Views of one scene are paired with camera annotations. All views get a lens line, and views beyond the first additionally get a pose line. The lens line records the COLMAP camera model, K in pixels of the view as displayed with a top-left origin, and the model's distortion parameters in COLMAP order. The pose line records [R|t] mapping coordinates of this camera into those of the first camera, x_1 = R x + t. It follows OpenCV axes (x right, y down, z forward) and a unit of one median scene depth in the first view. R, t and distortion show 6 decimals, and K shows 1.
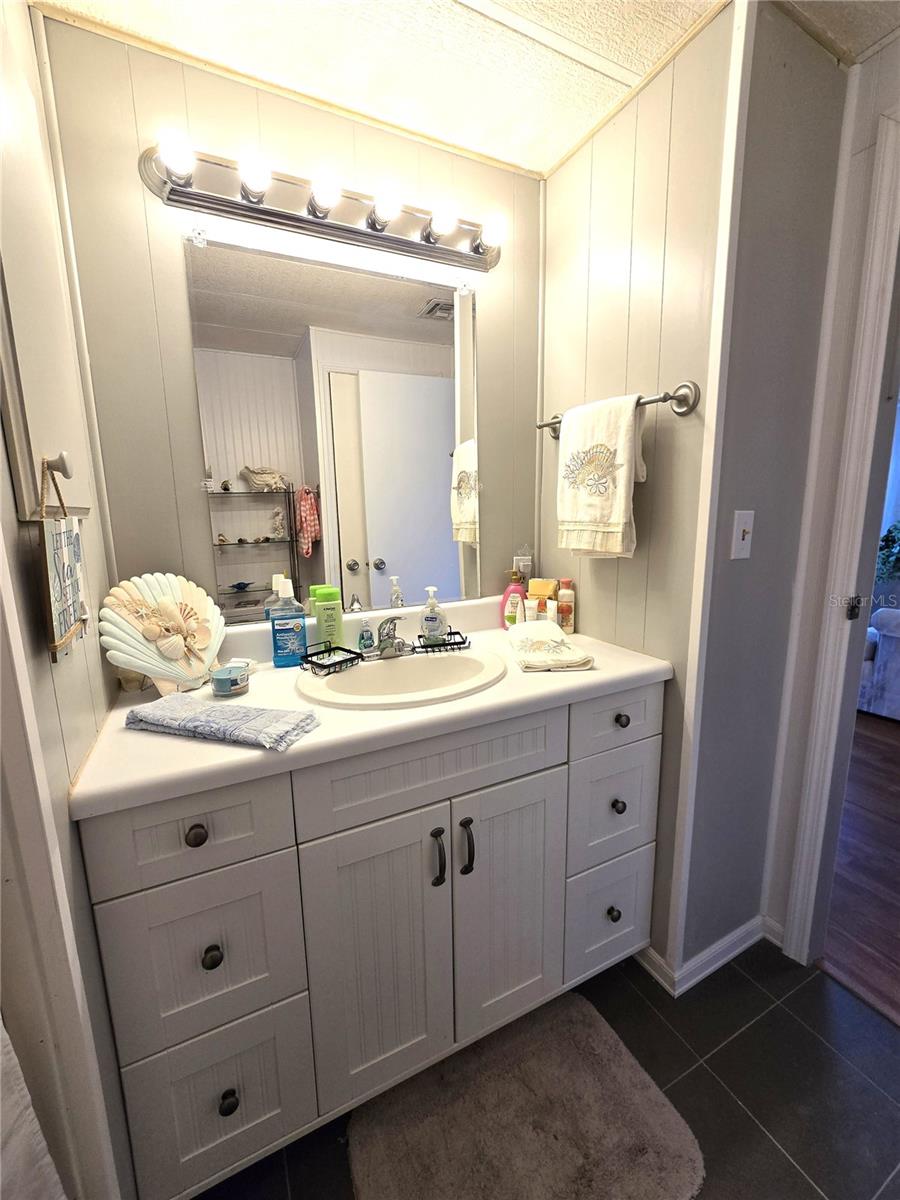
lens RADIAL K [[491.3, 0, 451.8], [0, 491.3, 596.5], [0, 0, 1]] dist [-0.002578, 0.000069]
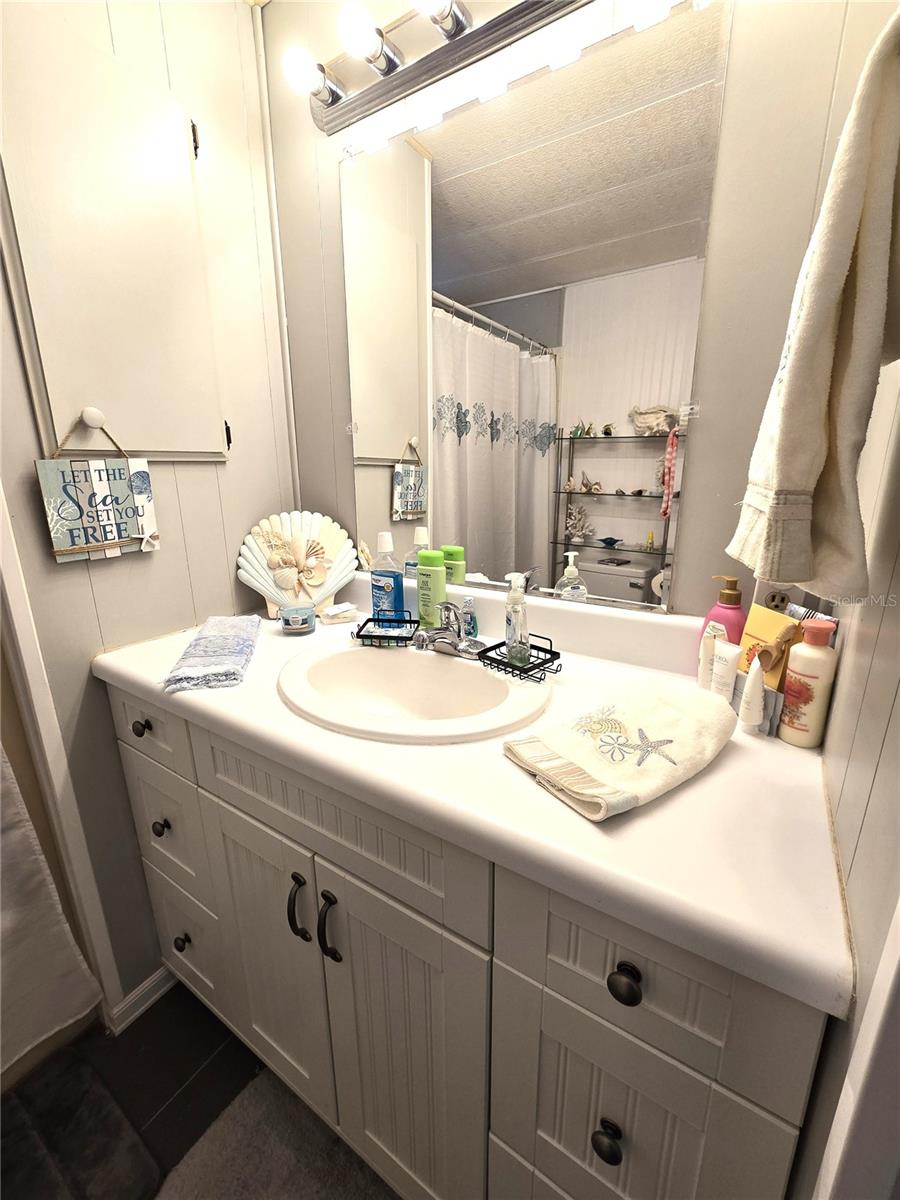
lens RADIAL K [[491.3, 0, 451.8], [0, 491.3, 596.5], [0, 0, 1]] dist [-0.002578, 0.000069]
pose [[0.520165, 0.234682, -0.821190, 0.488938], [-0.152999, 0.971558, 0.180741, -0.101235], [0.840250, 0.031626, 0.541277, 0.597839]]
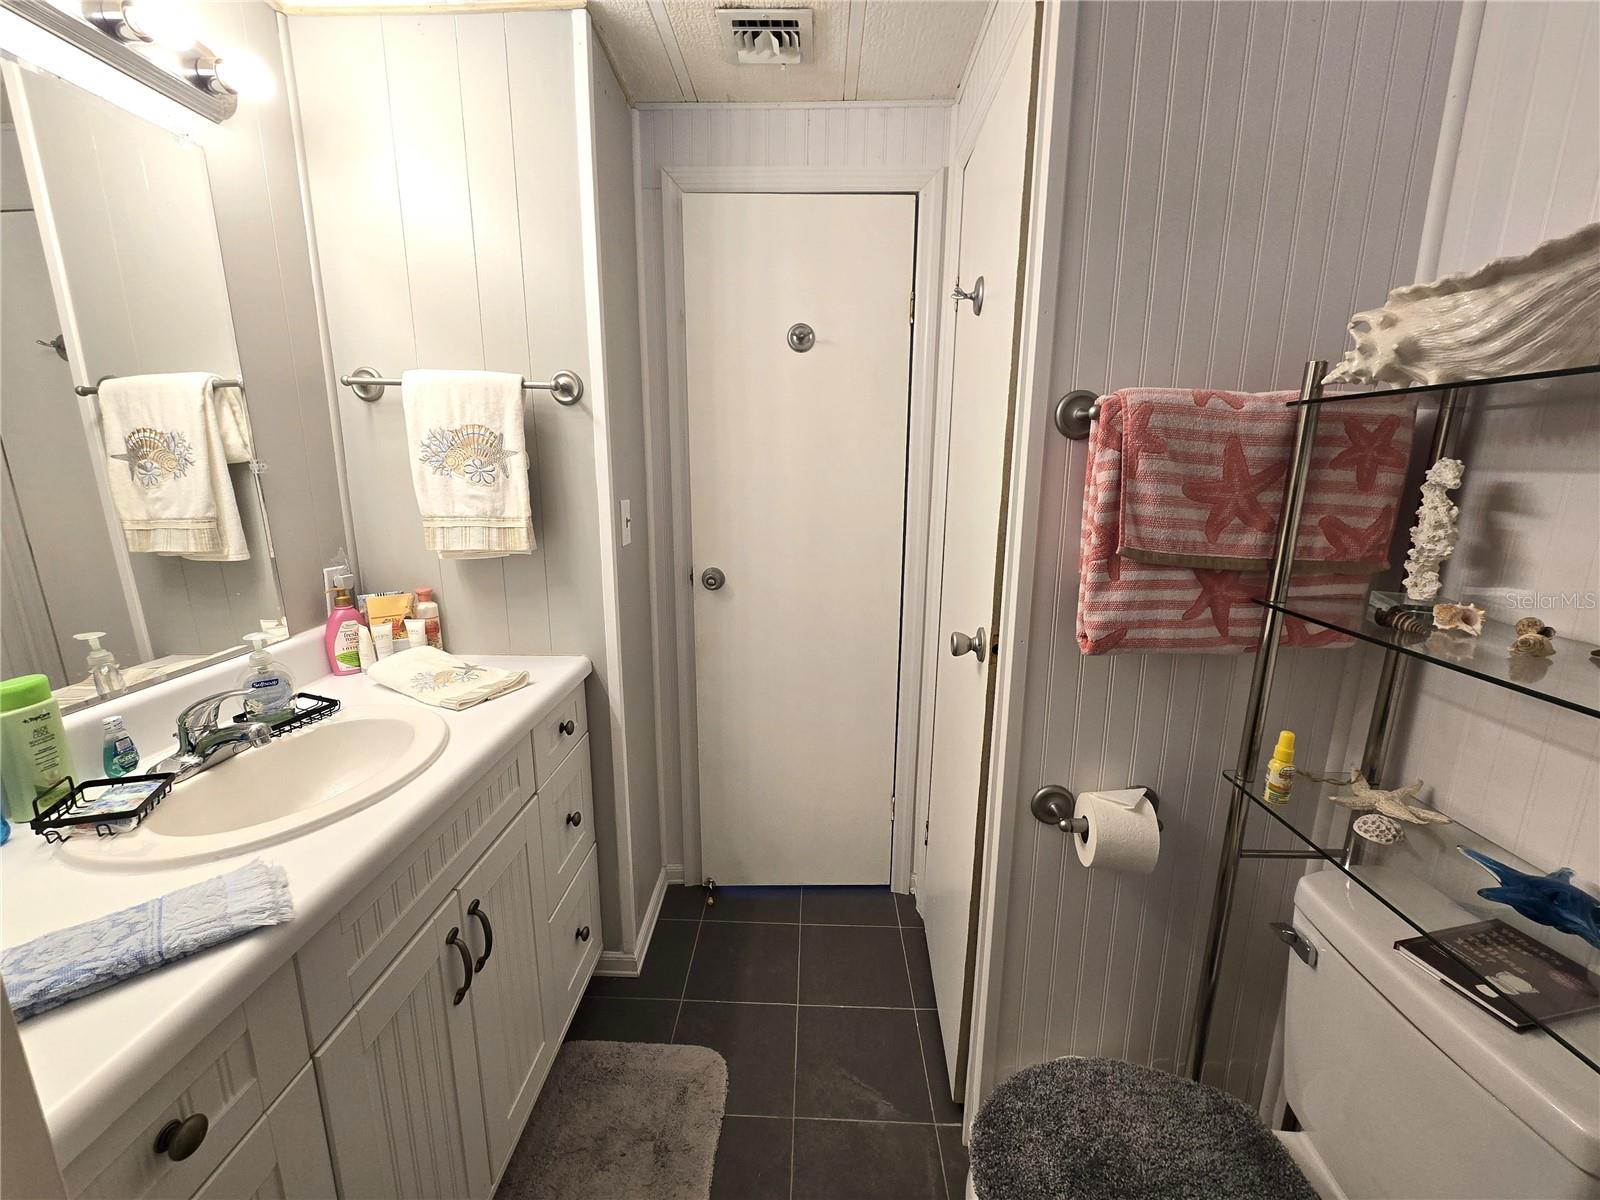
lens RADIAL K [[655.1, 0, 800.0], [0, 655.1, 600.0], [0, 0, 1]] dist [-0.002578, 0.000069]
pose [[0.473196, -0.164940, 0.865379, -0.445749], [0.137777, 0.984085, 0.112227, -0.061951], [-0.870117, 0.066124, 0.488390, -0.010838]]
